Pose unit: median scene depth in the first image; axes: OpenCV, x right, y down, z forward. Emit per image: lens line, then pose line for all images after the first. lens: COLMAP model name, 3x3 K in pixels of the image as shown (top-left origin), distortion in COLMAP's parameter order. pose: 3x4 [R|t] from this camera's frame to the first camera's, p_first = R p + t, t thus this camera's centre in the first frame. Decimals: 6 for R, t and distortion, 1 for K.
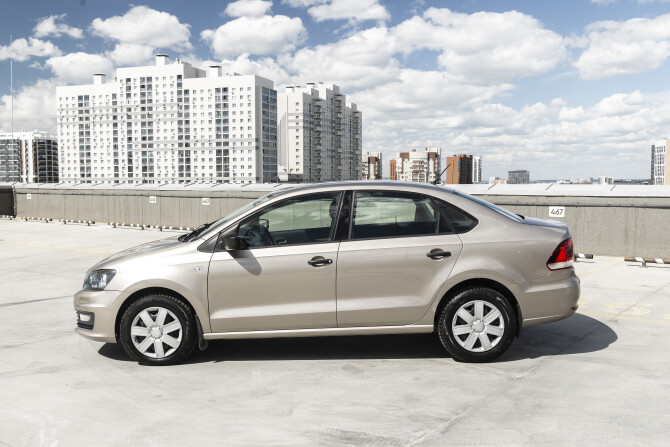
lens RADIAL K [[689.8, 0, 330.2], [0, 689.8, 229.7], [0, 0, 1]] dist [0.006304, 0.000000]
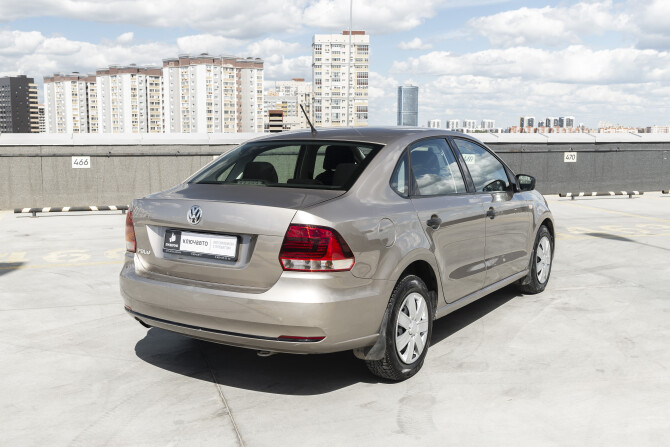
lens RADIAL K [[739.1, 0, 336.9], [0, 739.1, 219.5], [0, 0, 1]] dist [-0.018015, 0.000000]
pose [[0.532918, -0.096540, 0.840641, -1.149470], [0.053149, 0.995328, 0.080611, -0.044601], [-0.844496, 0.001720, 0.535559, 0.740113]]
